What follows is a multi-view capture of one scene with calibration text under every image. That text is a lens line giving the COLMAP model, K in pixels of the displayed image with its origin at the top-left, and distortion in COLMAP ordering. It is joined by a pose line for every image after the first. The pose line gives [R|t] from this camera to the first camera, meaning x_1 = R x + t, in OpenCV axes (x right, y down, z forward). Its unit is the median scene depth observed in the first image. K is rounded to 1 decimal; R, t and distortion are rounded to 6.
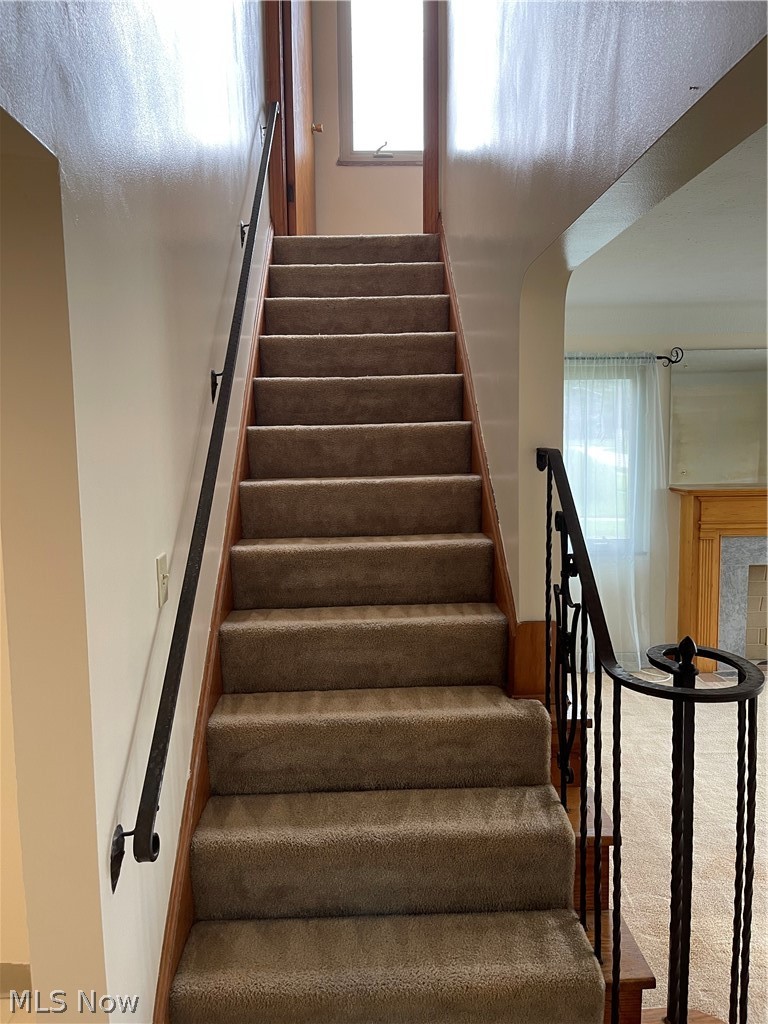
lens RADIAL K [[773.1, 0, 383.9], [0, 773.1, 513.3], [0, 0, 1]] dist [0.000478, -0.000040]
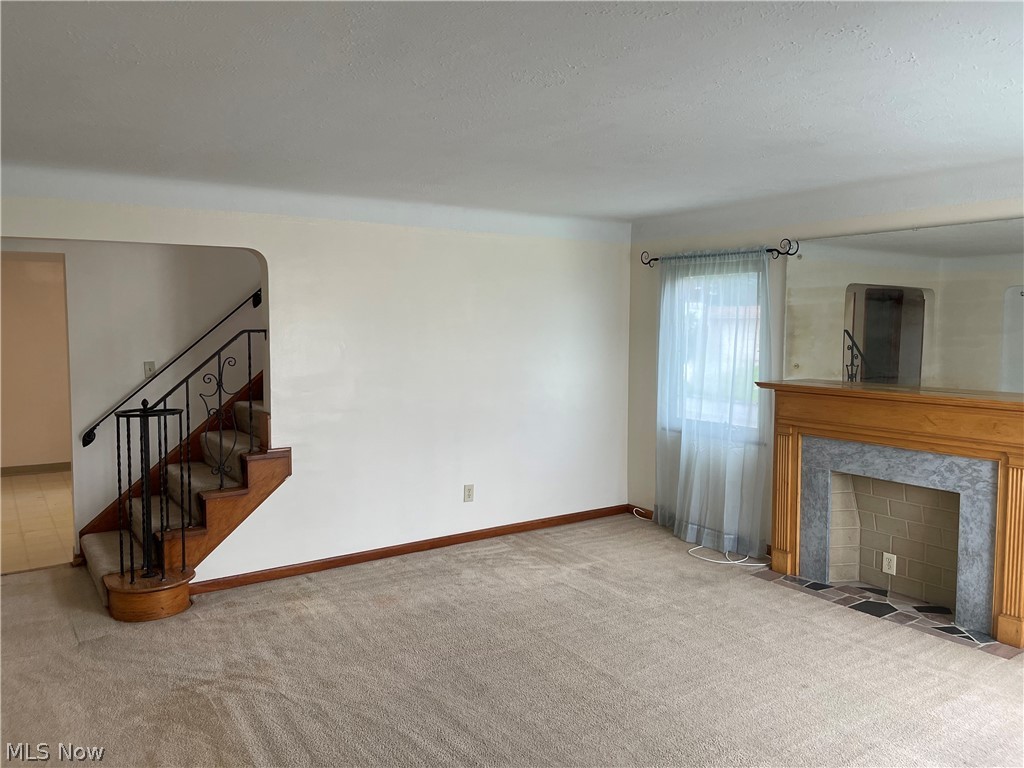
lens RADIAL K [[773.1, 0, 511.7], [0, 773.1, 382.3], [0, 0, 1]] dist [0.000478, -0.000040]
pose [[0.535387, 0.081720, -0.840644, 1.036539], [-0.086862, 0.995358, 0.041439, -0.042393], [0.840129, 0.050834, 0.540000, 0.180413]]
